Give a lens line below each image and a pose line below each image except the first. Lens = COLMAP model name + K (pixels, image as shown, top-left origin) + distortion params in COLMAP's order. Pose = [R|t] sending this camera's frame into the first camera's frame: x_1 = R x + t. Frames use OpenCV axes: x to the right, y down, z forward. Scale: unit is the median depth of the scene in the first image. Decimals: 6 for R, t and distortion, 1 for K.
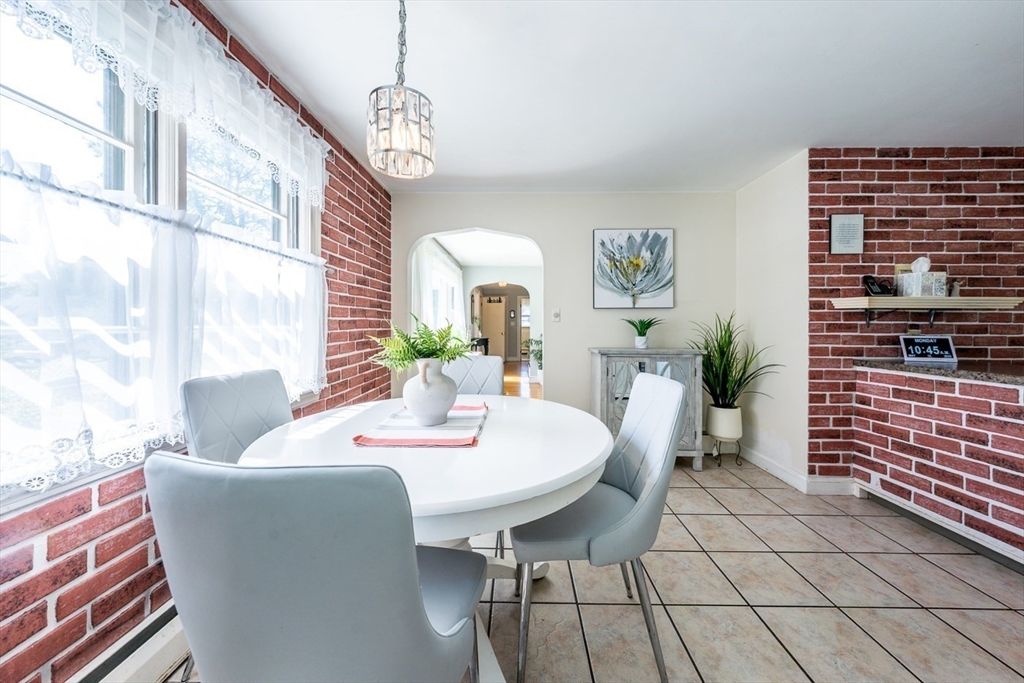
lens RADIAL K [[359.2, 0, 514.4], [0, 359.2, 325.4], [0, 0, 1]] dist [-0.005315, 0.000840]
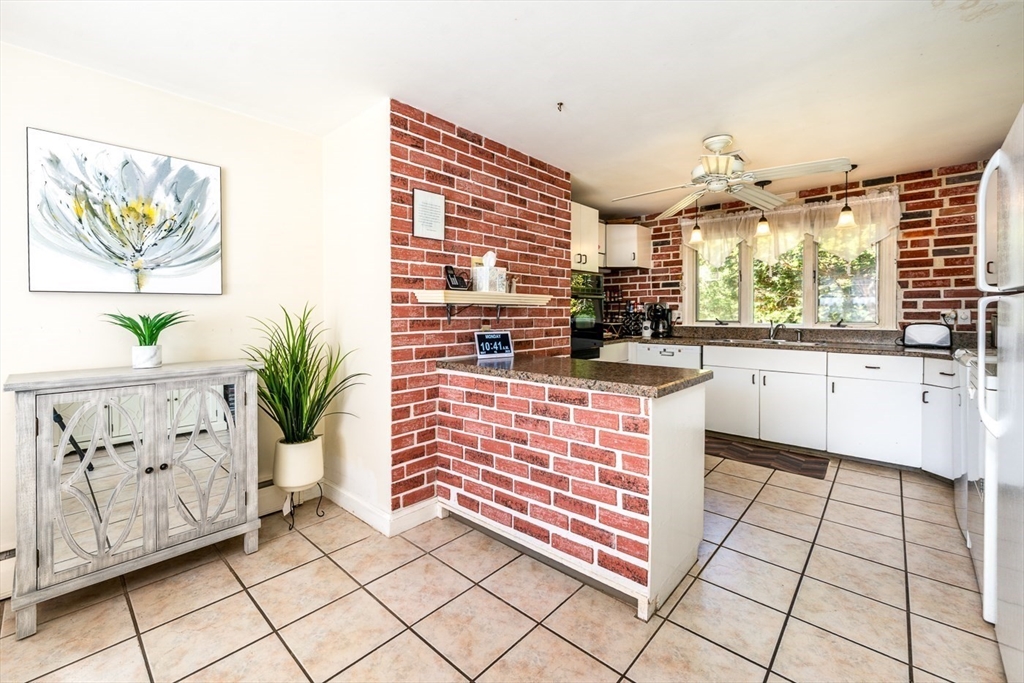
lens RADIAL K [[420.2, 0, 519.6], [0, 420.2, 316.5], [0, 0, 1]] dist [-0.008074, -0.000091]
pose [[0.647938, -0.012061, 0.761597, 0.301959], [0.002624, 0.999904, 0.013602, -0.026836], [-0.761688, -0.006815, 0.647908, 0.184589]]
